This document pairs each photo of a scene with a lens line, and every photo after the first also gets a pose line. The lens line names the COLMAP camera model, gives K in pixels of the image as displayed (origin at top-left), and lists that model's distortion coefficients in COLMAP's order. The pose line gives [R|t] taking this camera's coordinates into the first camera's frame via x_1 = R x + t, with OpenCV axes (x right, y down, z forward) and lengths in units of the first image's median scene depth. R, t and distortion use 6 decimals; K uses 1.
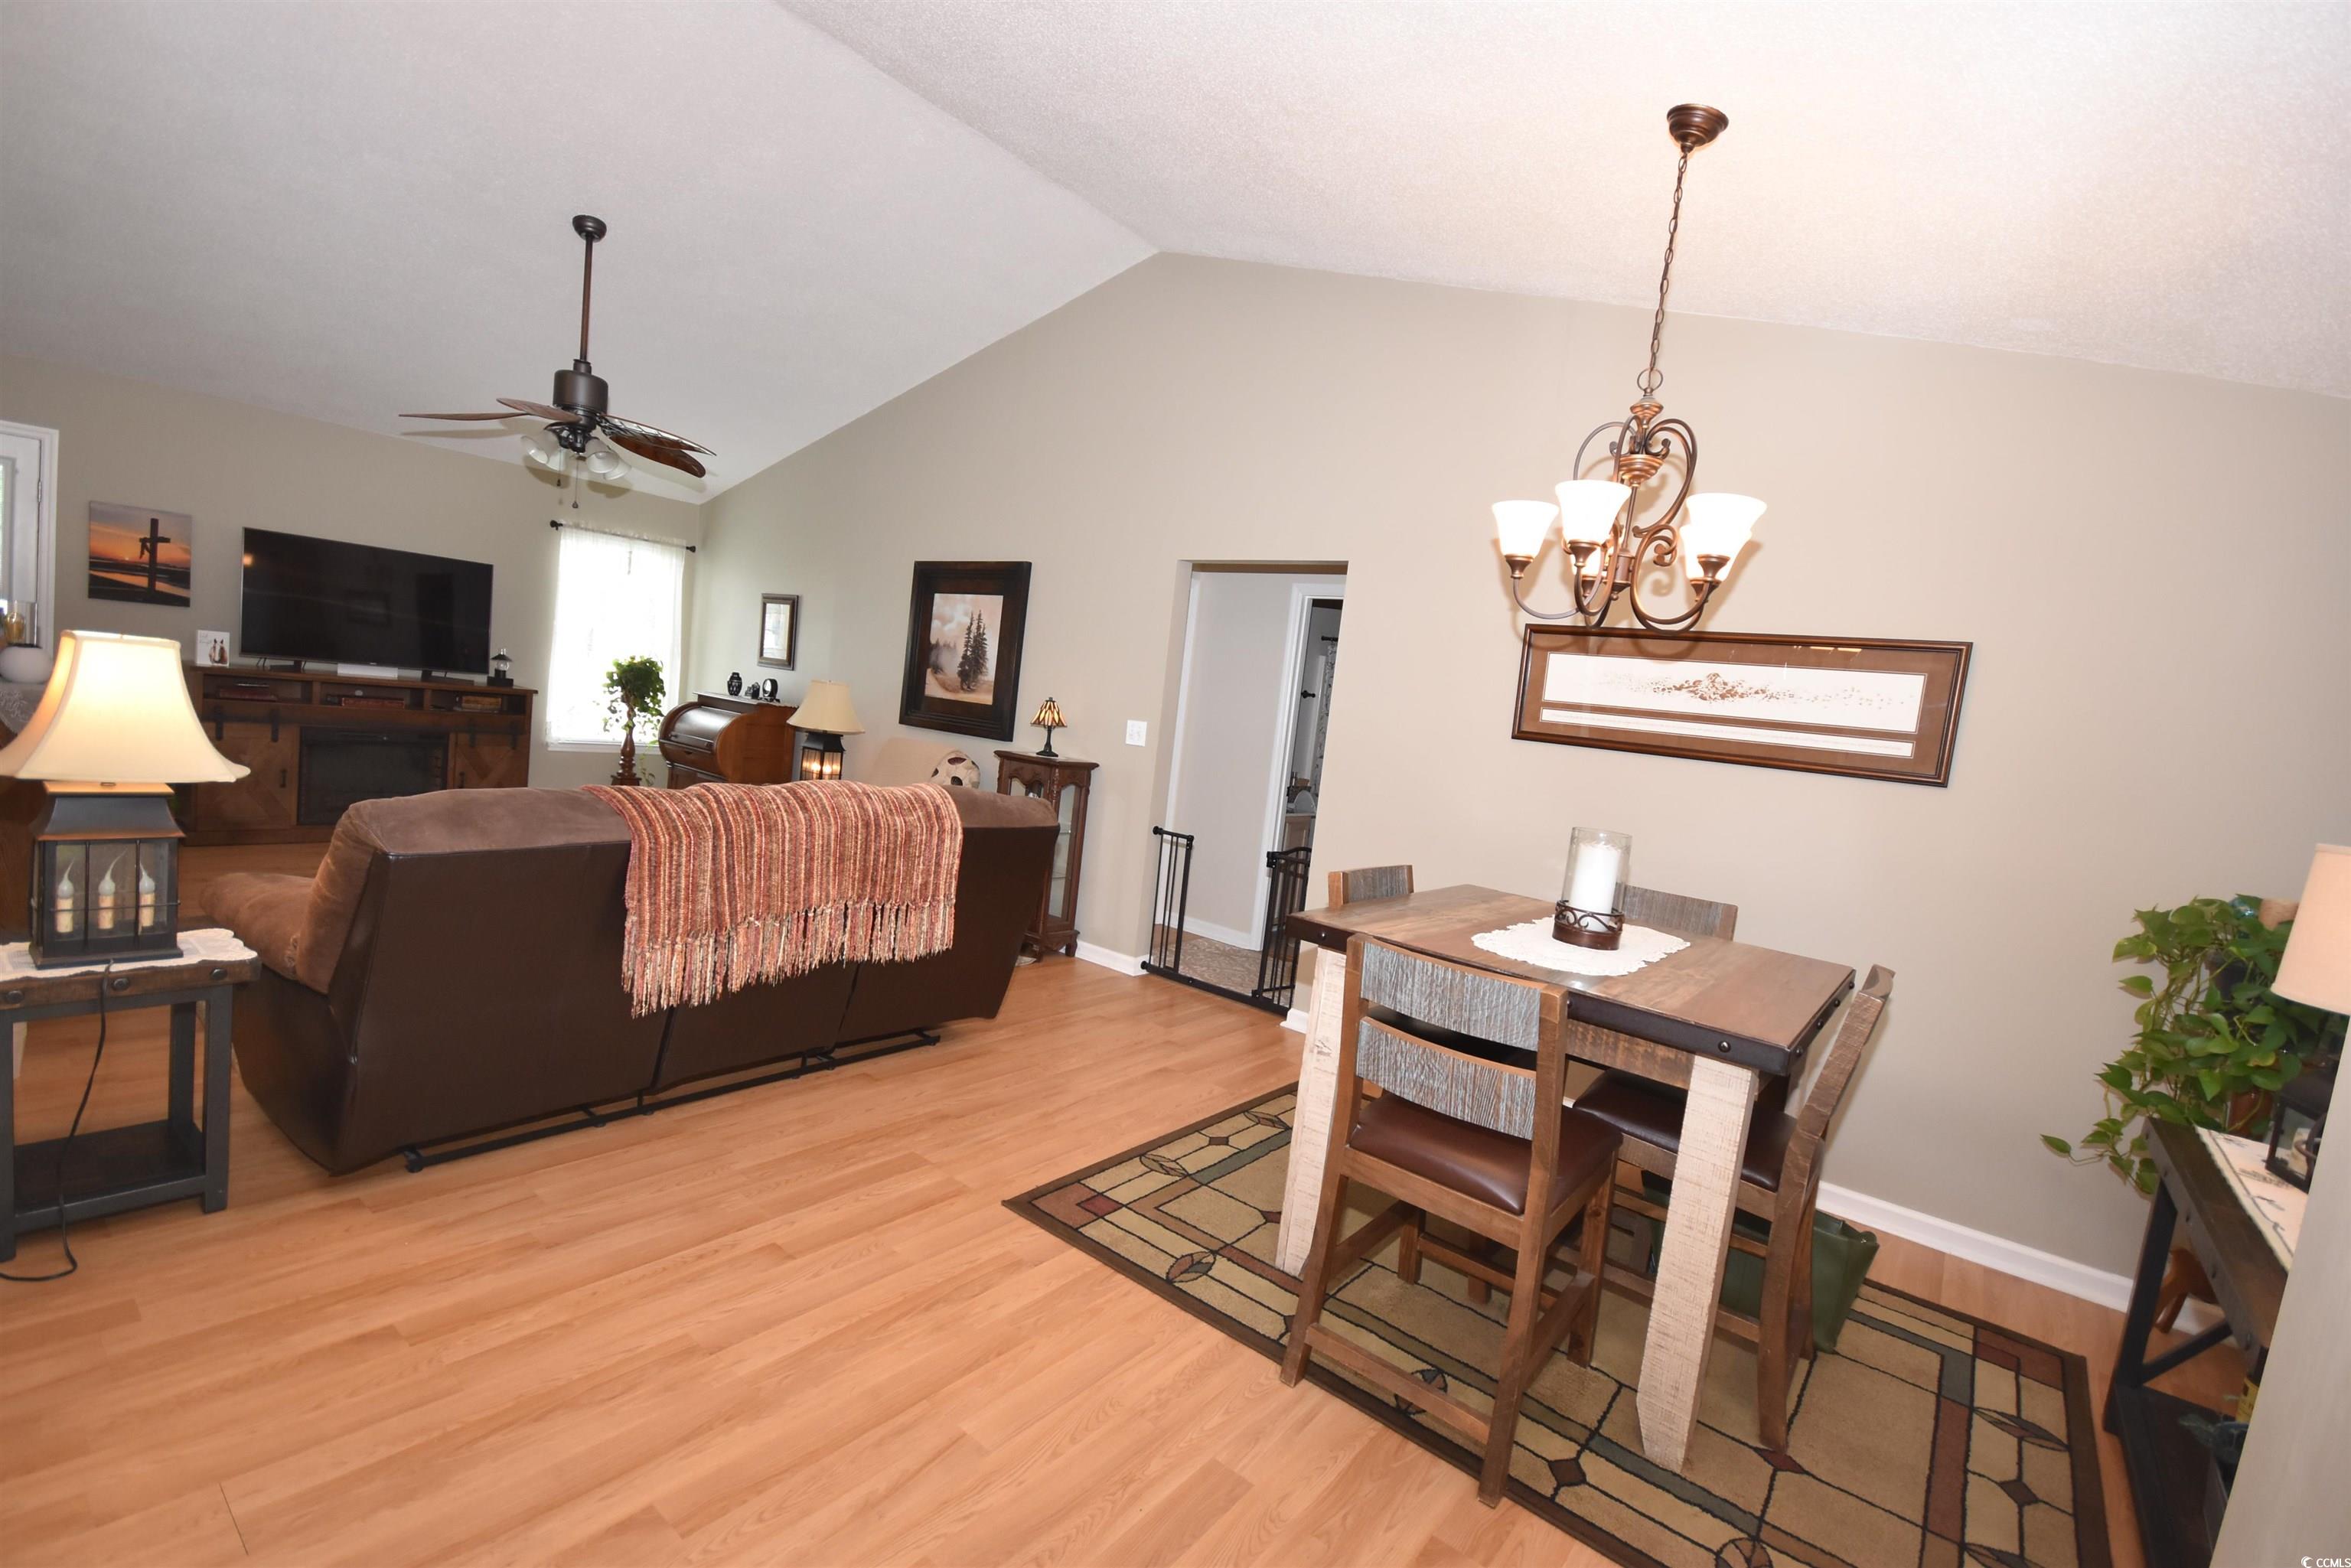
lens RADIAL K [[1037.8, 0, 1183.0], [0, 1037.8, 793.7], [0, 0, 1]] dist [0.012119, -0.007889]
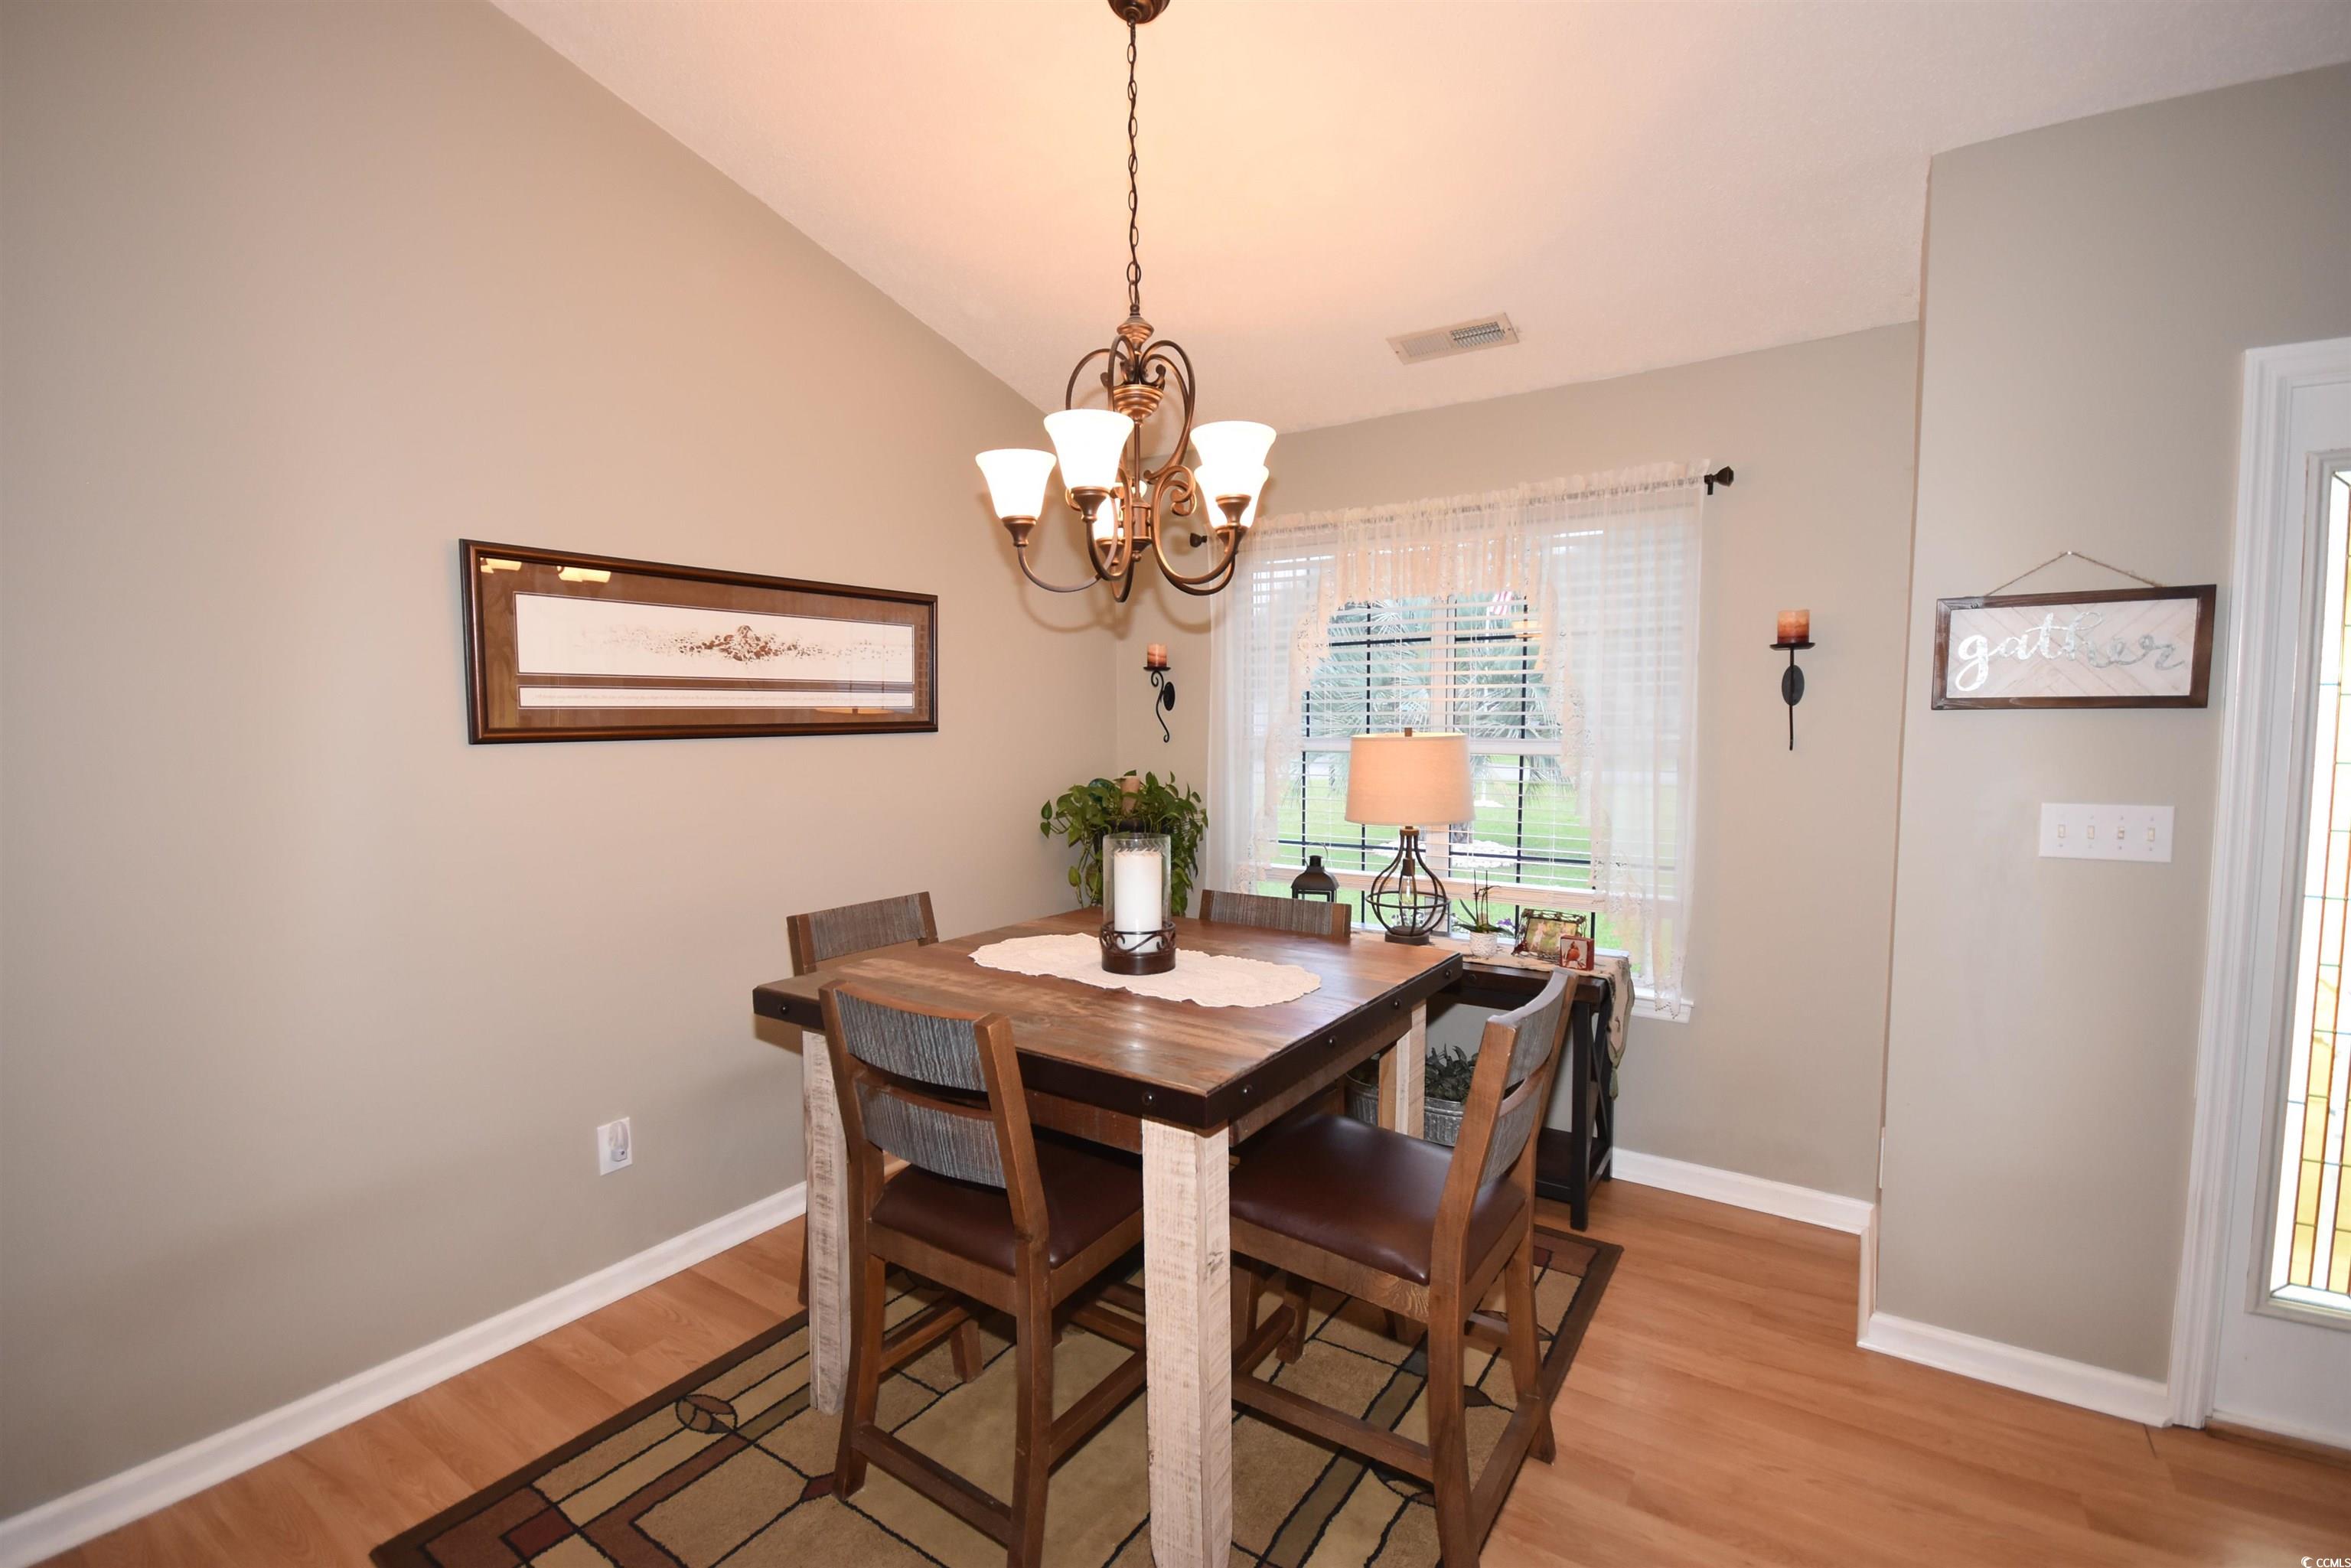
lens RADIAL K [[1037.8, 0, 1170.6], [0, 1037.8, 798.3], [0, 0, 1]] dist [0.012119, -0.007889]
pose [[-0.063181, -0.200068, 0.977743, -0.327065], [0.080009, 0.975531, 0.204786, -0.133814], [-0.994790, 0.091167, -0.045628, 0.789848]]
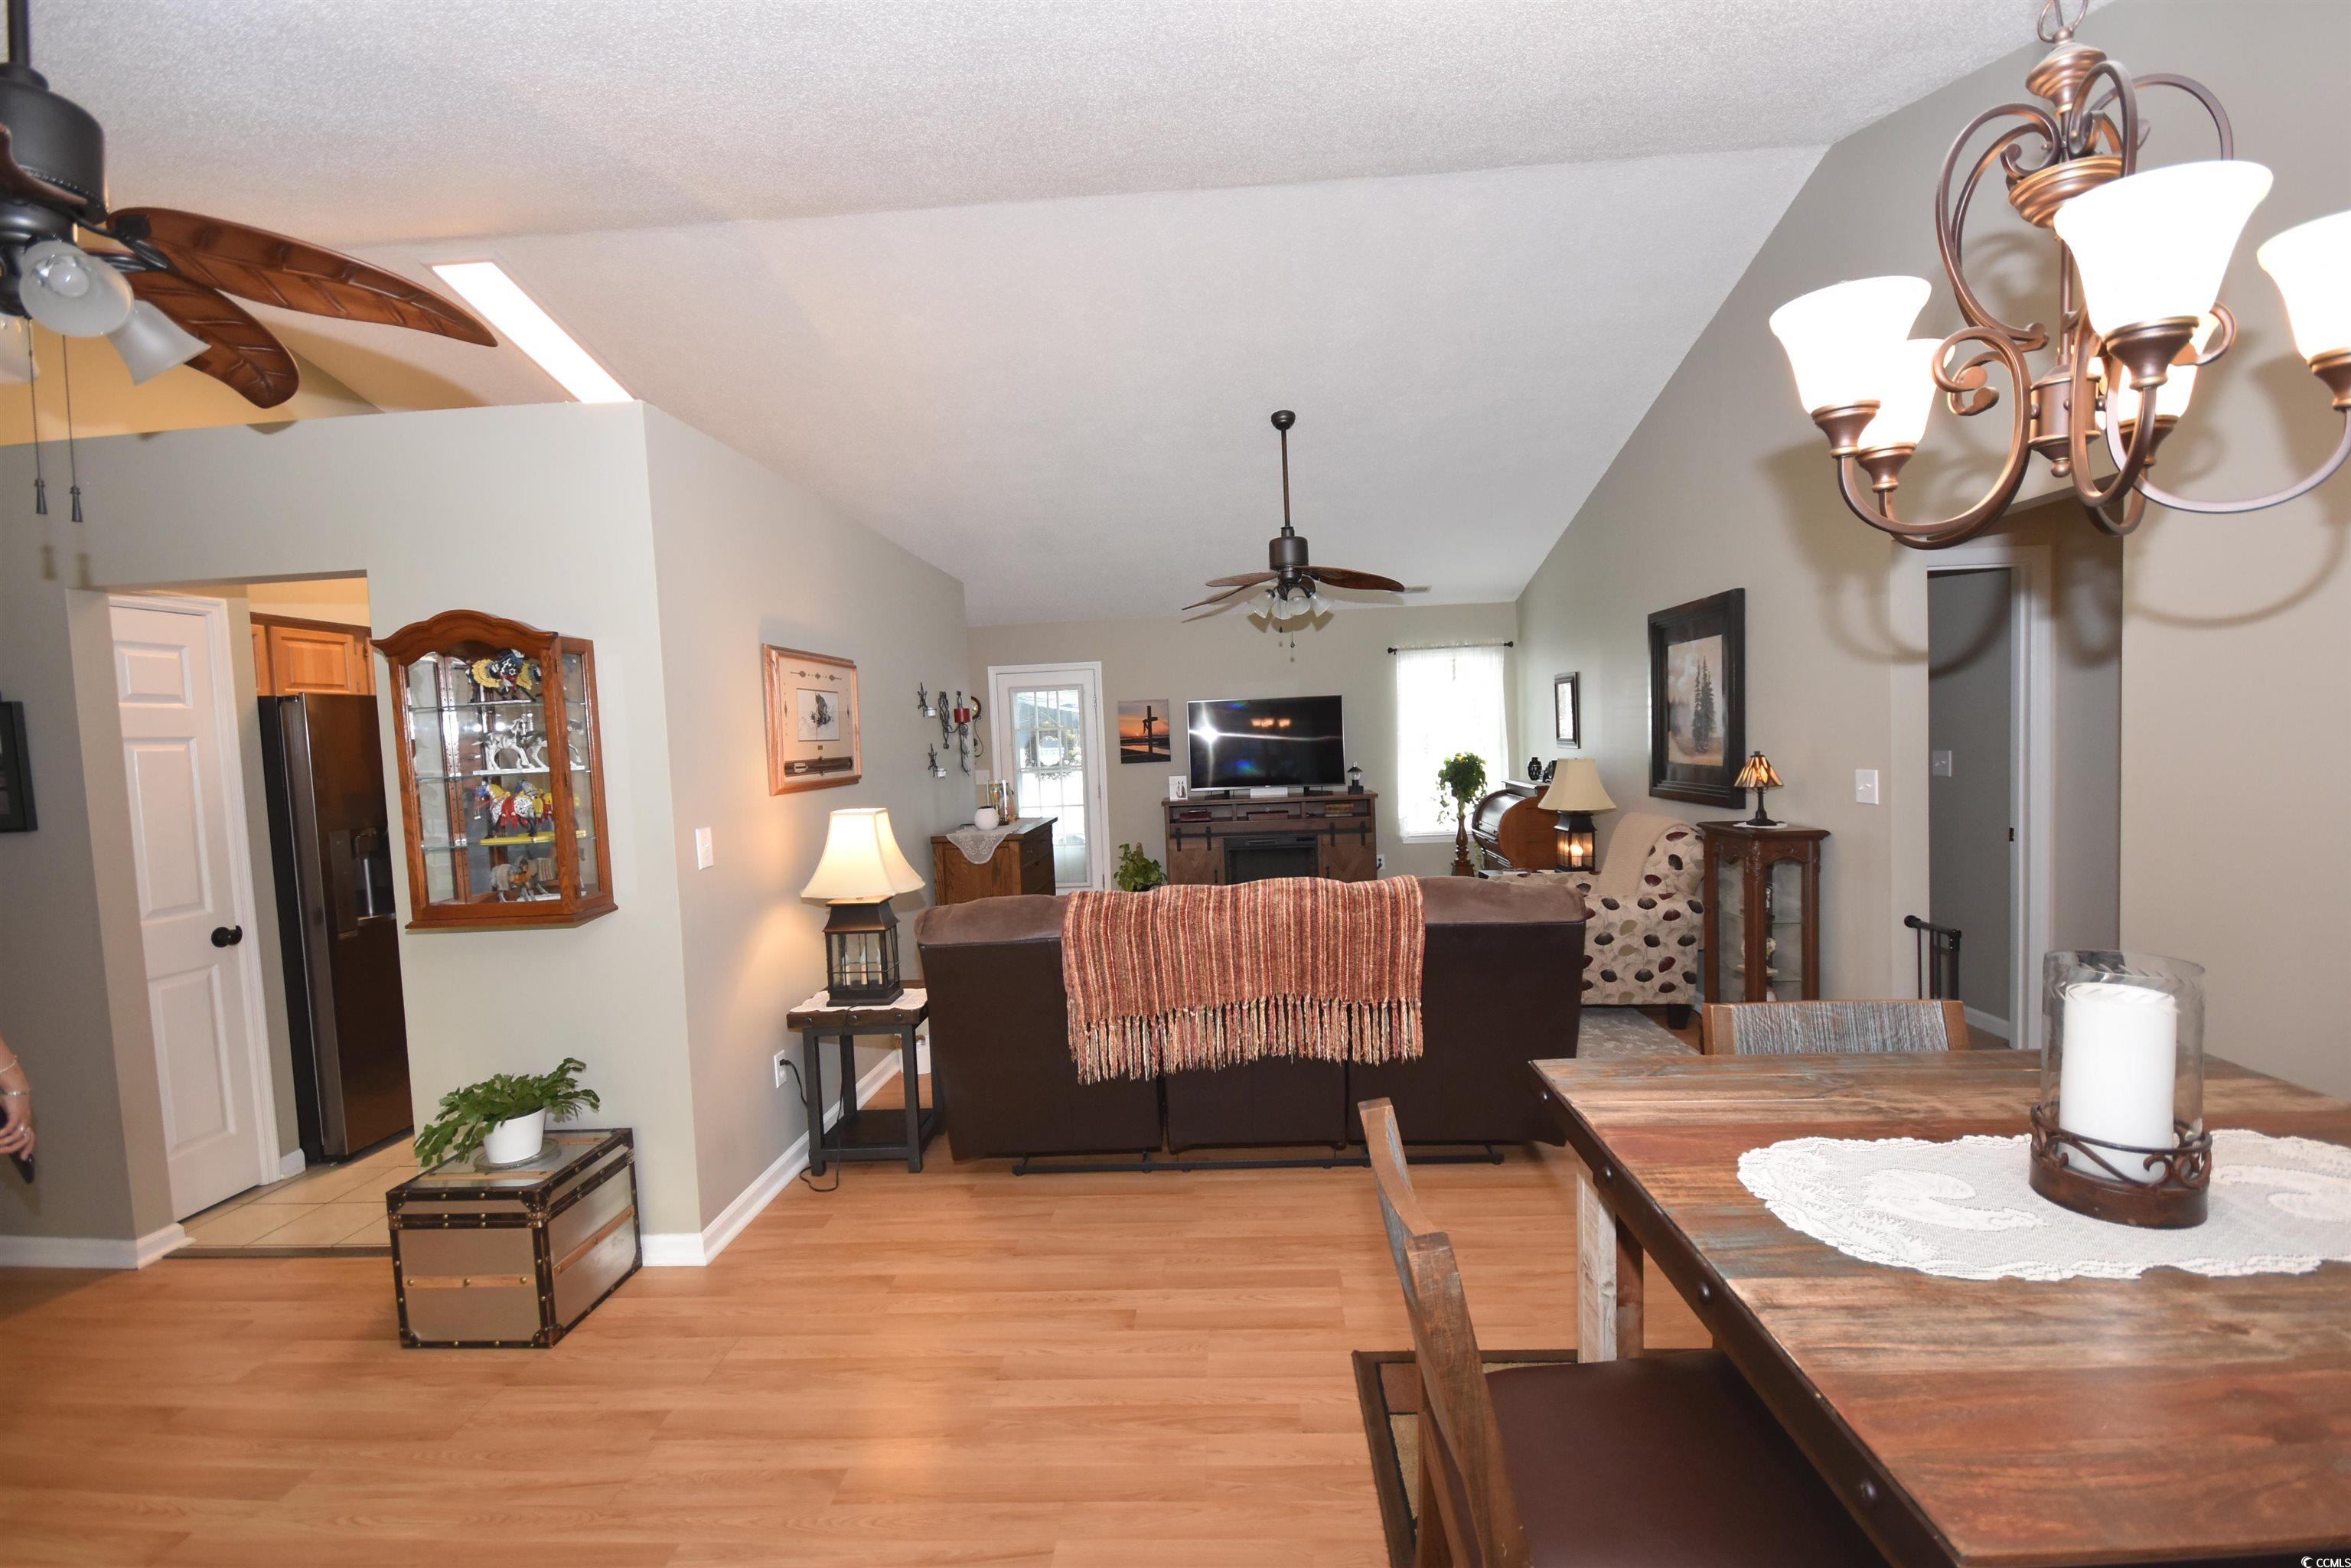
lens RADIAL K [[1037.8, 0, 1181.6], [0, 1037.8, 796.9], [0, 0, 1]] dist [0.012119, -0.007889]
pose [[0.566527, -0.086117, -0.819531, 0.440655], [0.032604, 0.996088, -0.082131, -0.012455], [0.823398, 0.019810, 0.567119, 0.306837]]
